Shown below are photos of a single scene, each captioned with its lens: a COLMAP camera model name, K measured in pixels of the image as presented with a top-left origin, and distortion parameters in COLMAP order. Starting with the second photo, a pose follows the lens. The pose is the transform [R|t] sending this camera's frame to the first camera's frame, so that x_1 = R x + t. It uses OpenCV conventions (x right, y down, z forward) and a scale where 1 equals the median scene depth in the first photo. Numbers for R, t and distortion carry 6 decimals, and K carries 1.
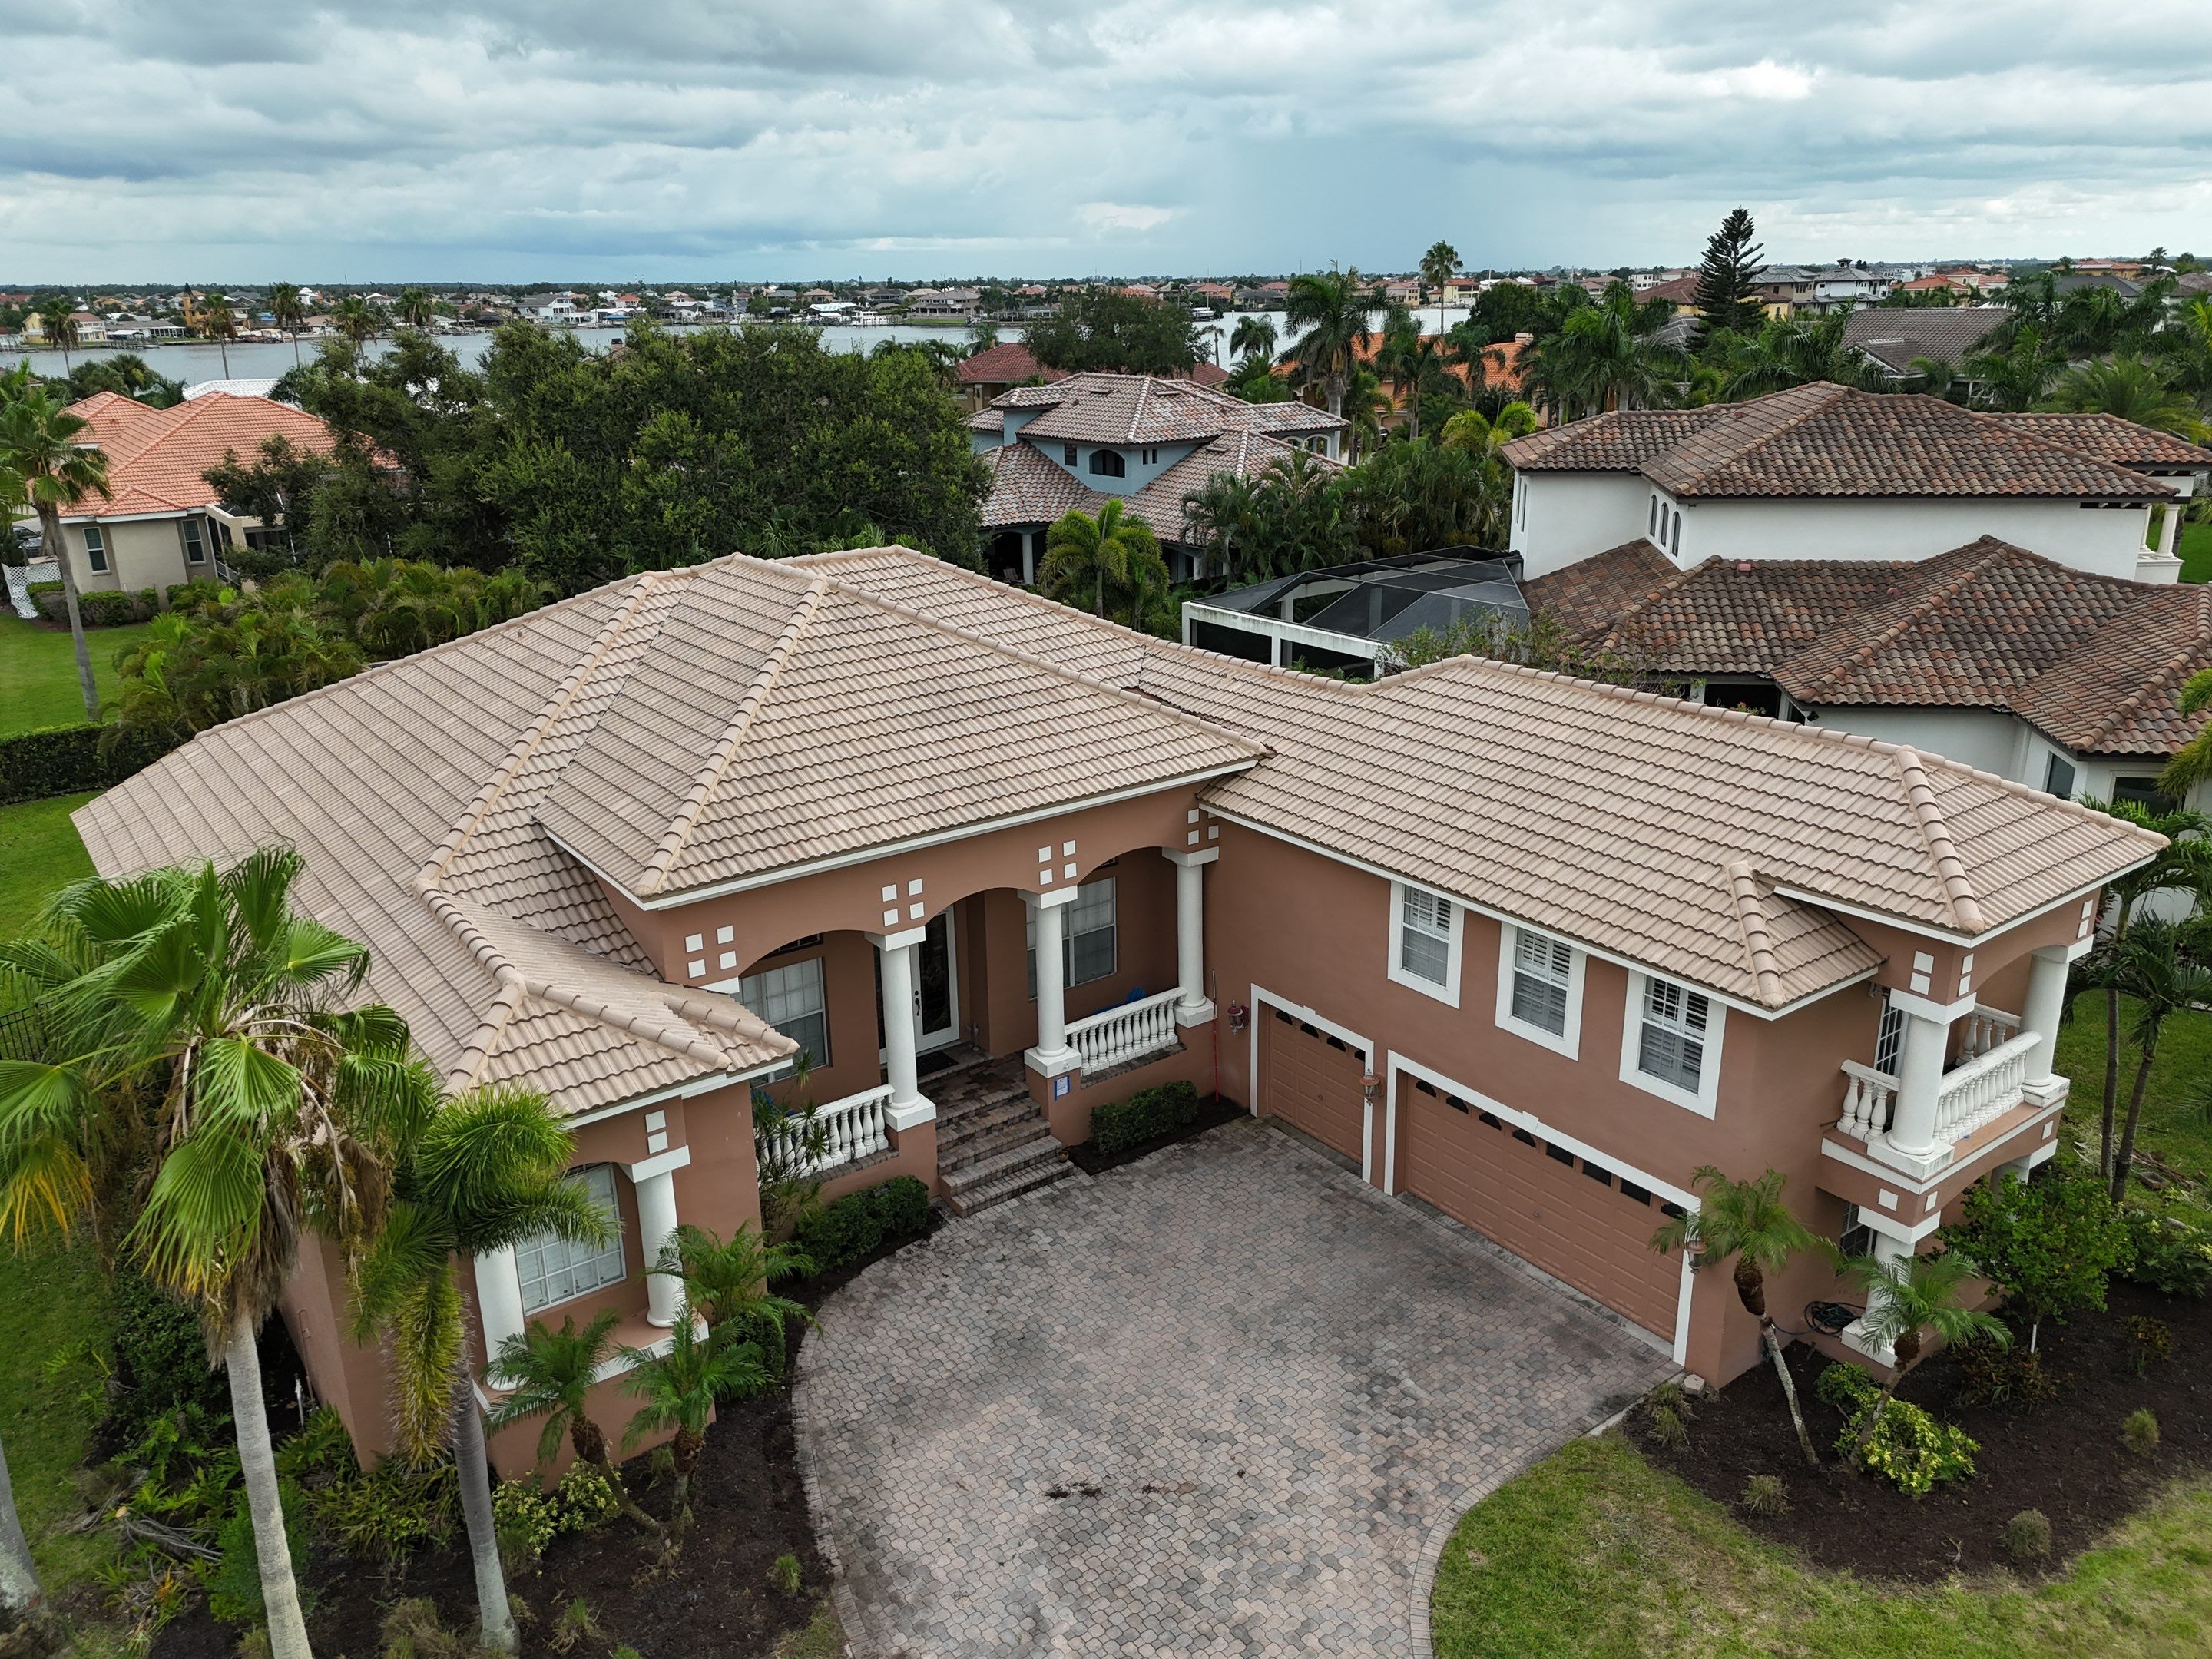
lens RADIAL K [[1629.8, 0, 1117.2], [0, 1629.8, 832.1], [0, 0, 1]] dist [0.049546, -0.028573]
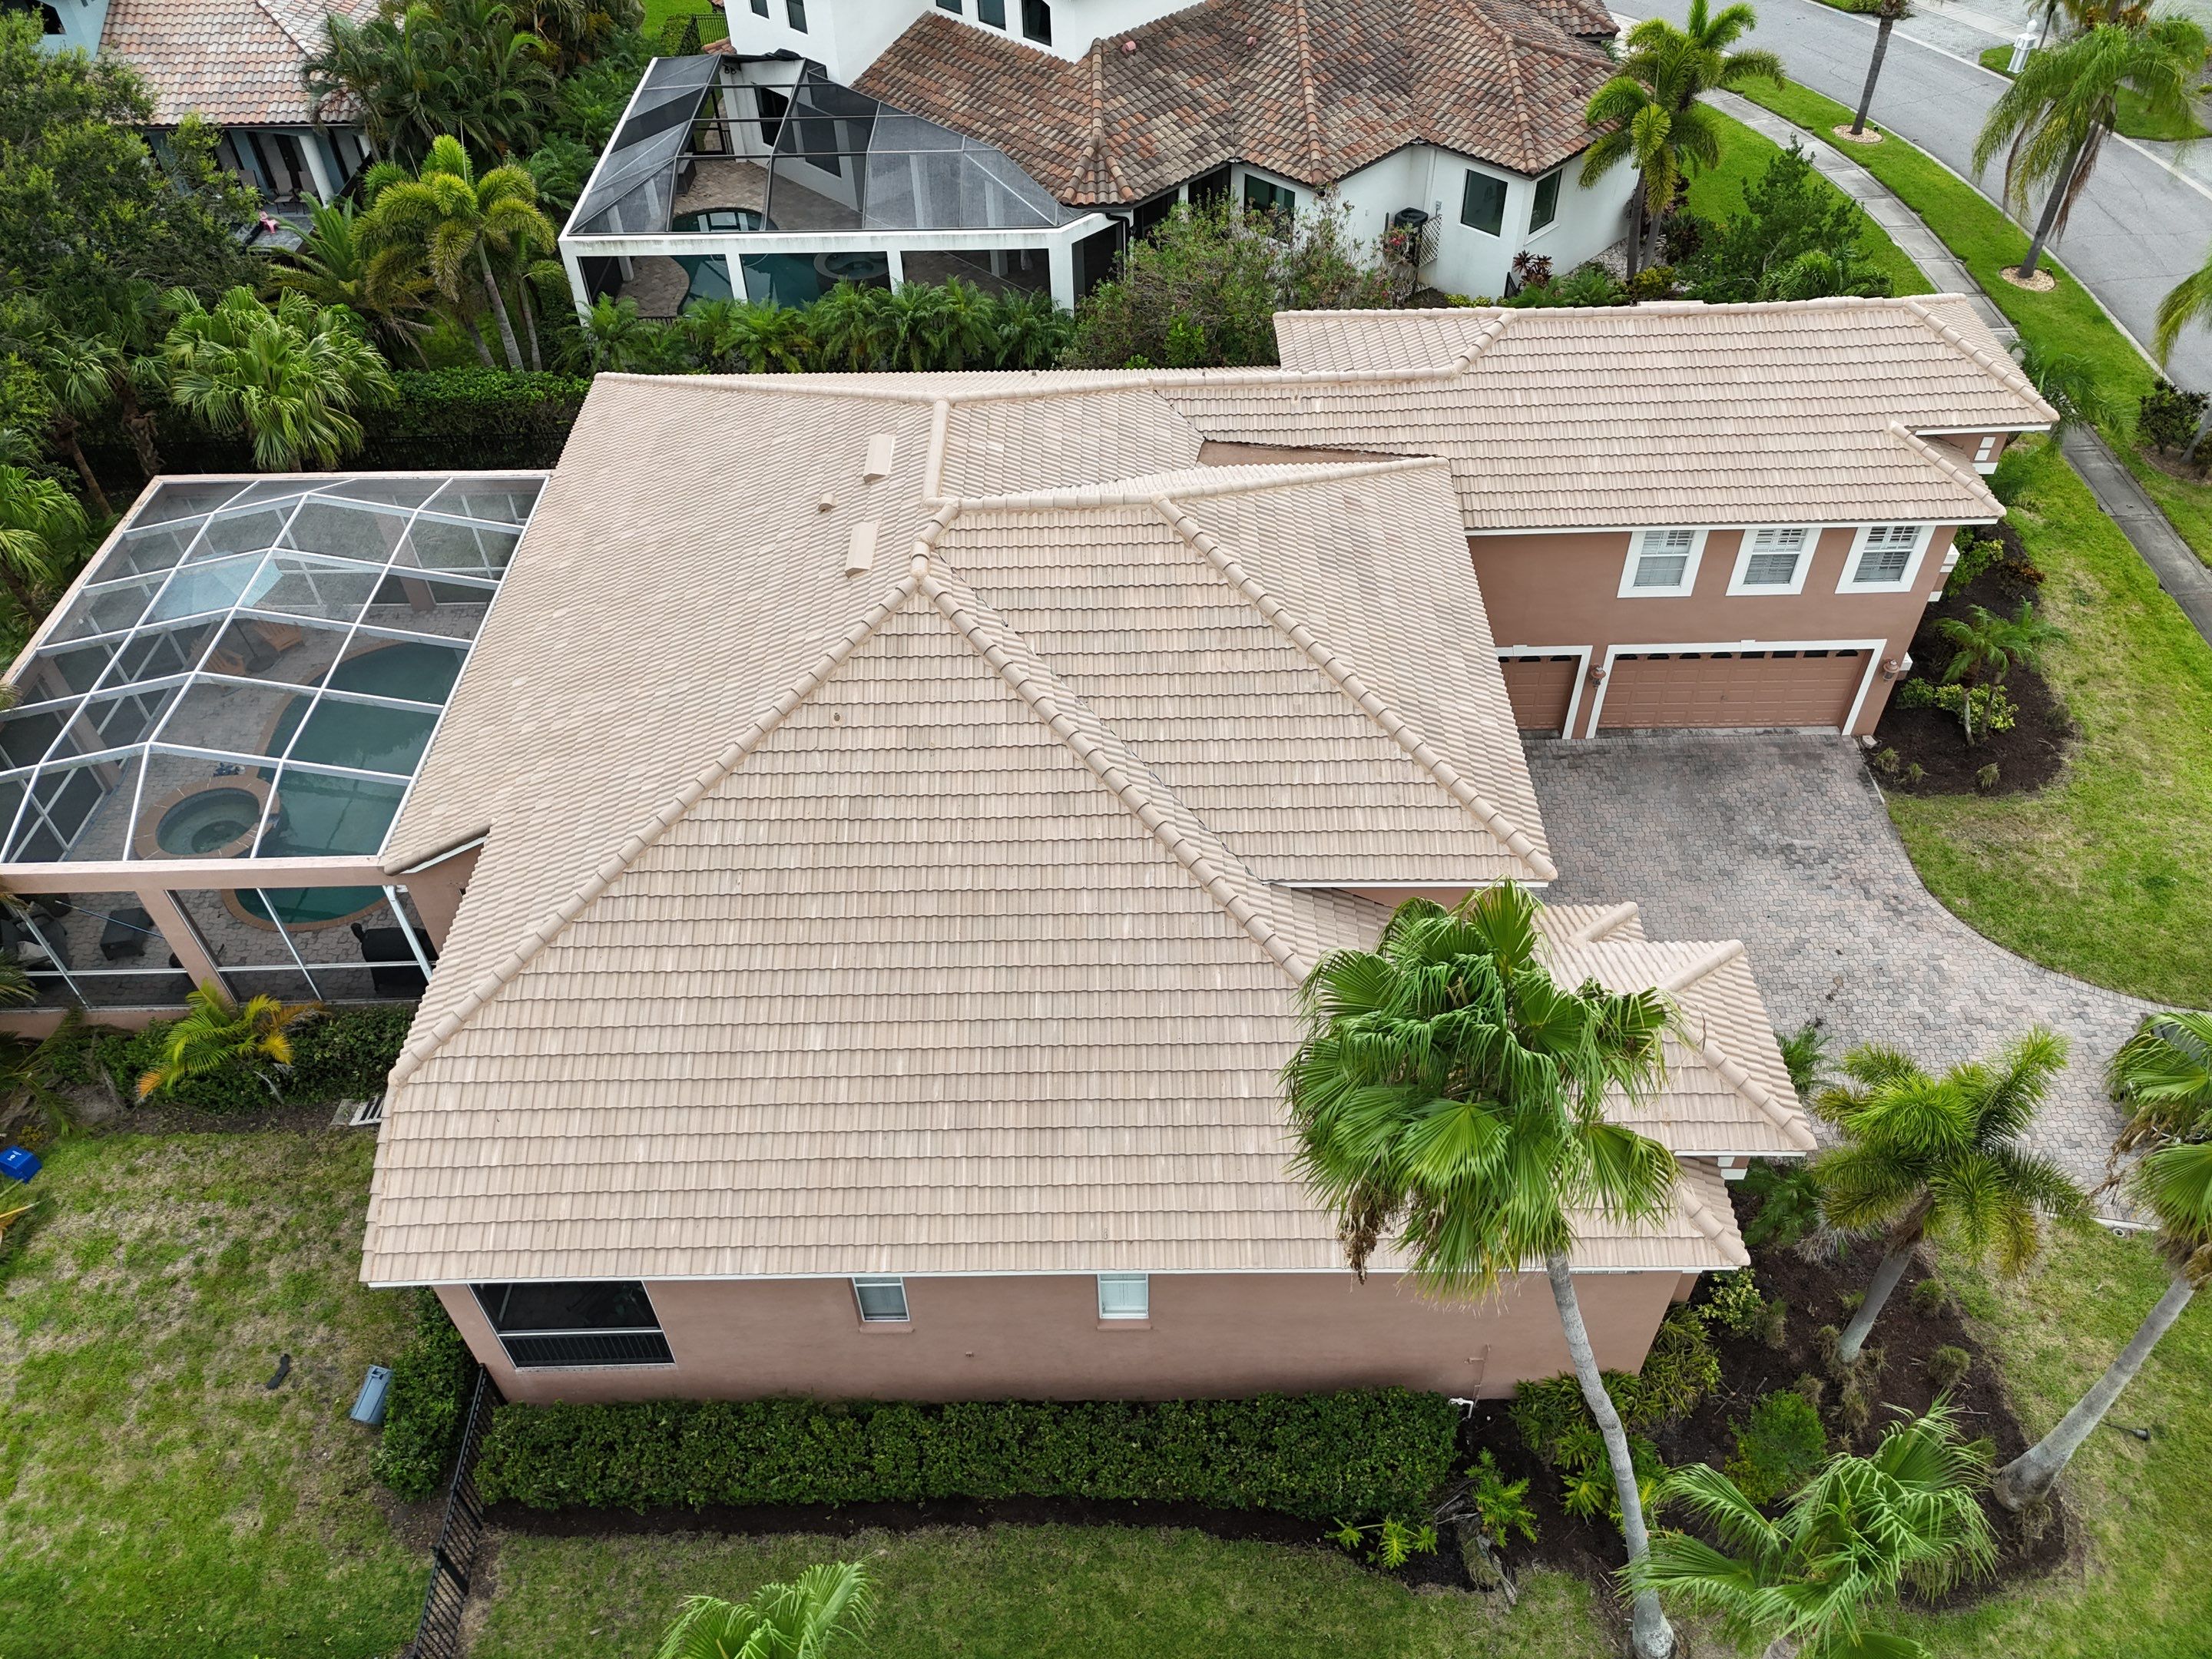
lens RADIAL K [[1629.2, 0, 1111.8], [0, 1629.2, 830.7], [0, 0, 1]] dist [0.056737, -0.041303]
pose [[0.599279, -0.560236, 0.571840, -0.908570], [0.266733, 0.813237, 0.517204, -0.531647], [-0.754797, -0.157421, 0.636789, 0.453389]]
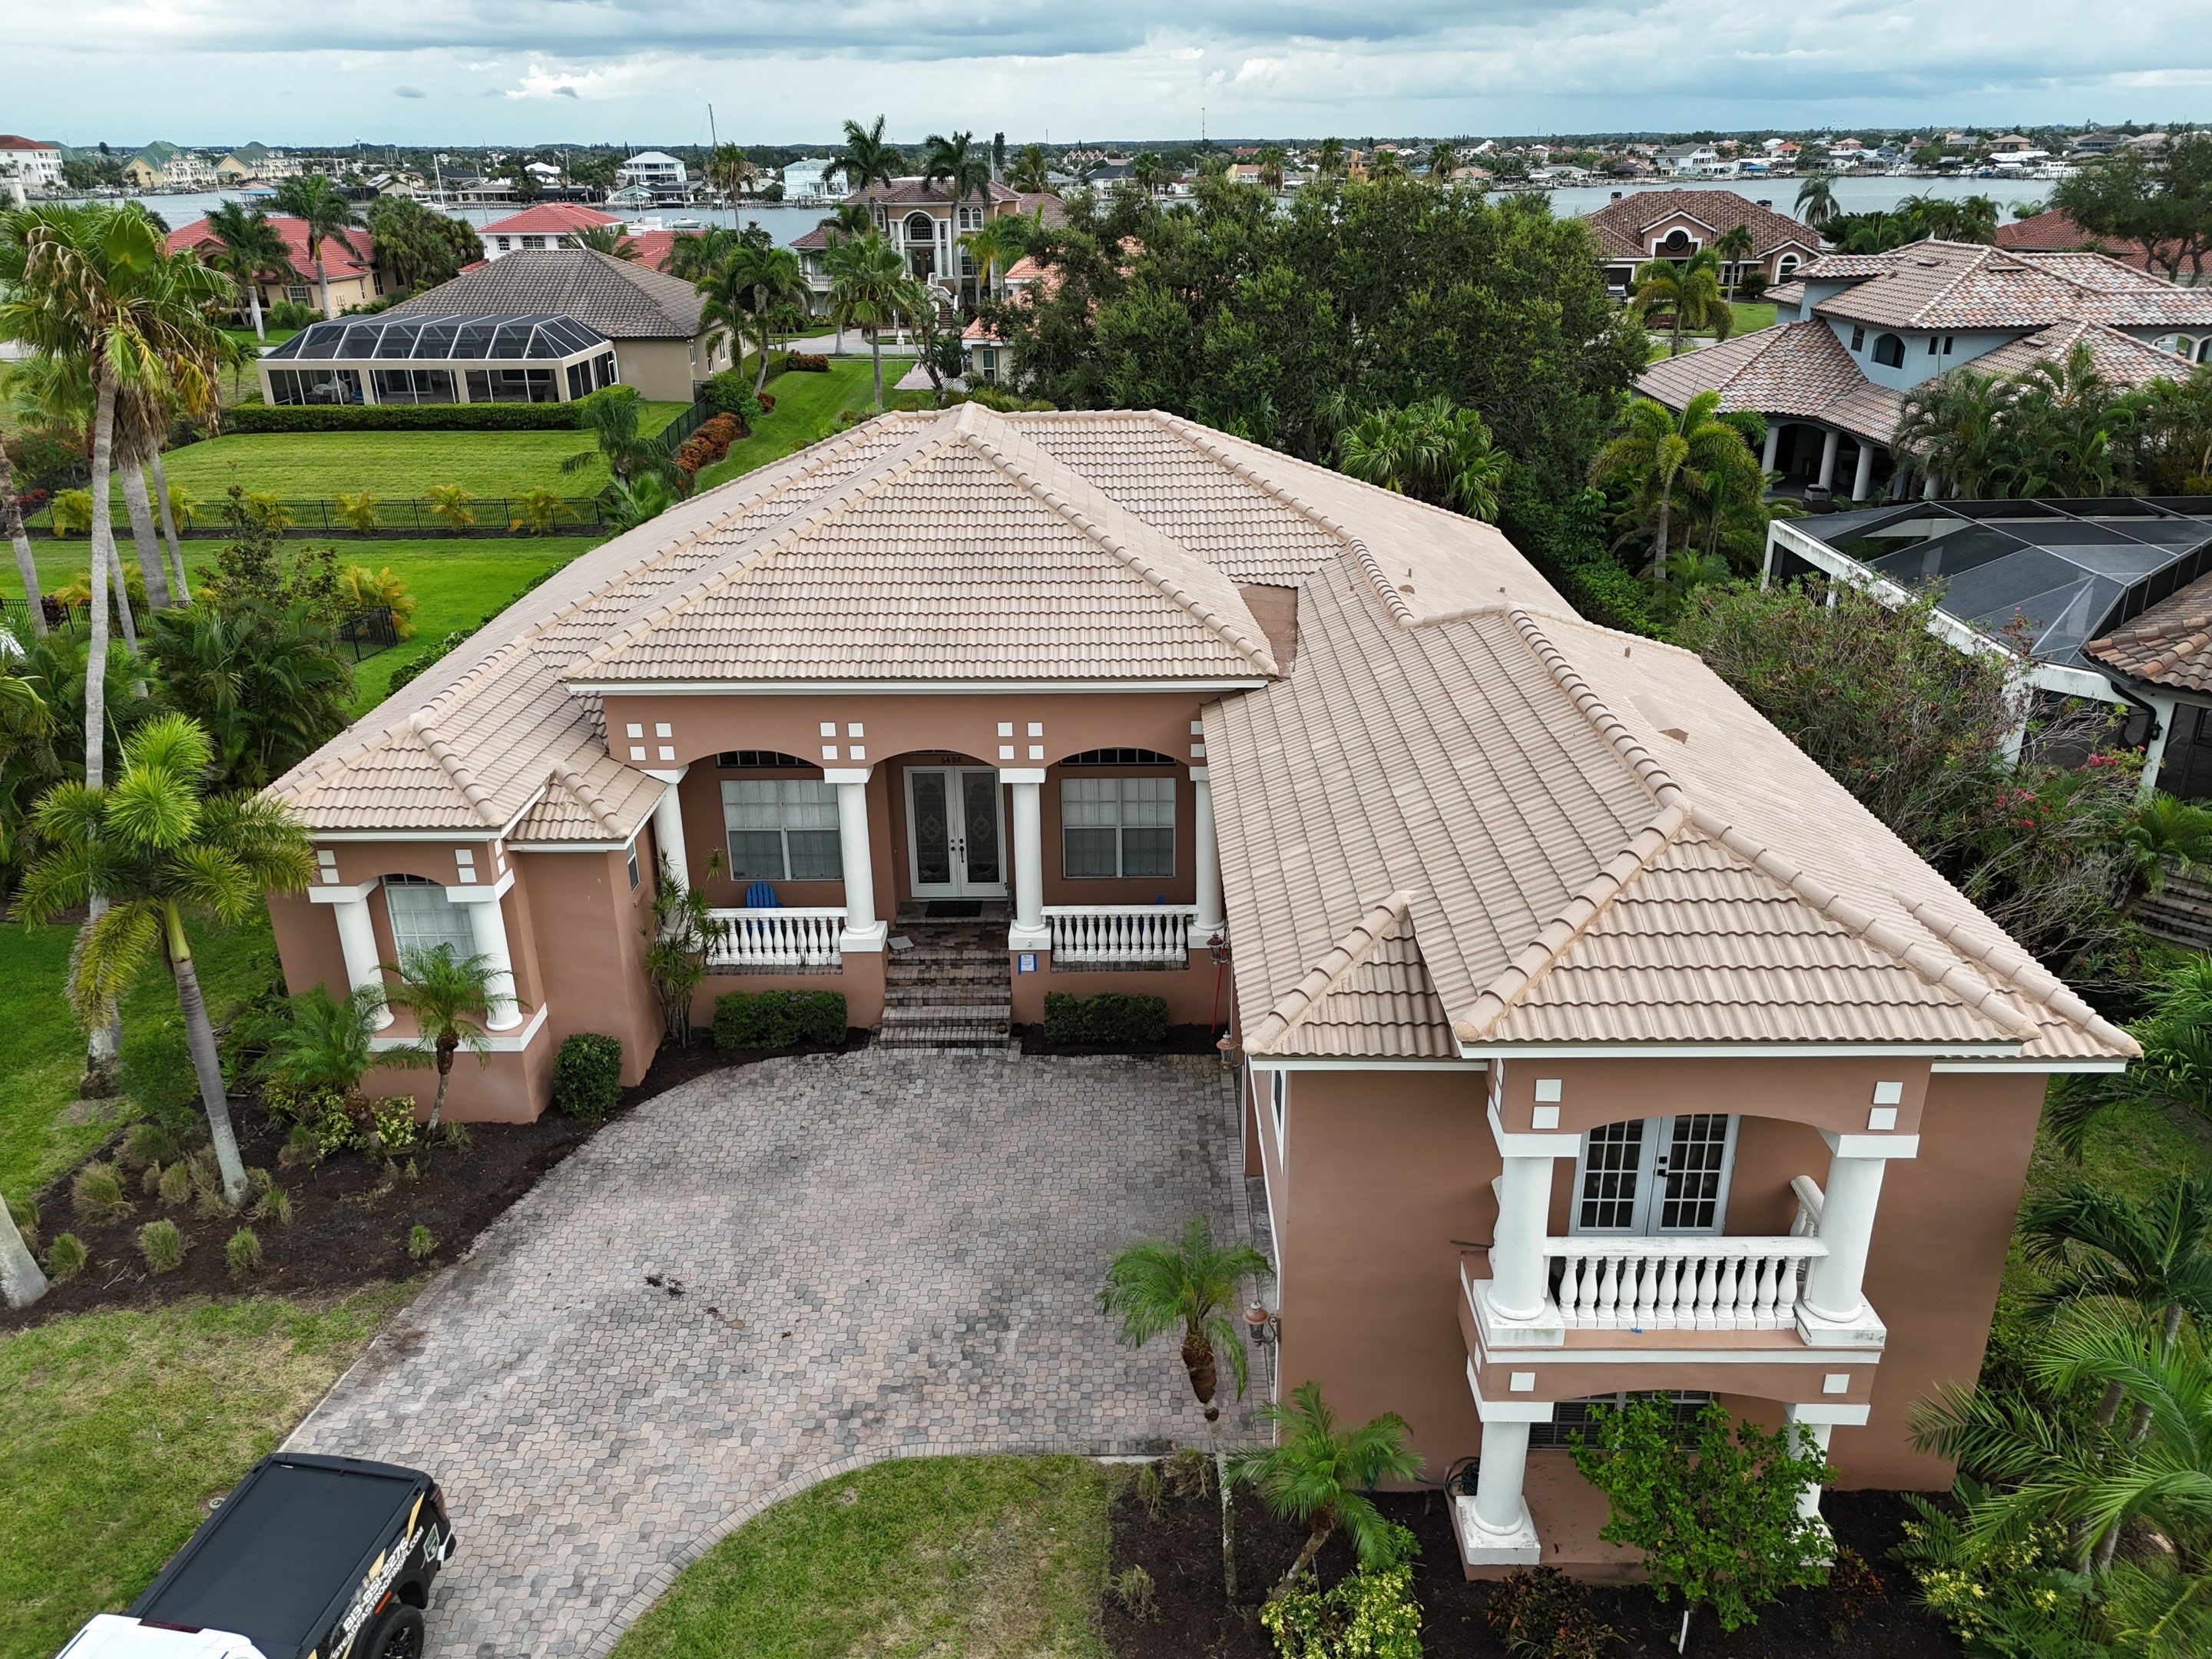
lens RADIAL K [[1615.7, 0, 1113.4], [0, 1615.7, 851.5], [0, 0, 1]] dist [0.065313, -0.054379]
pose [[0.794815, 0.245801, -0.554843, 0.590235], [-0.194035, 0.969237, 0.151425, -0.078359], [0.574995, -0.012696, 0.818059, 0.232200]]
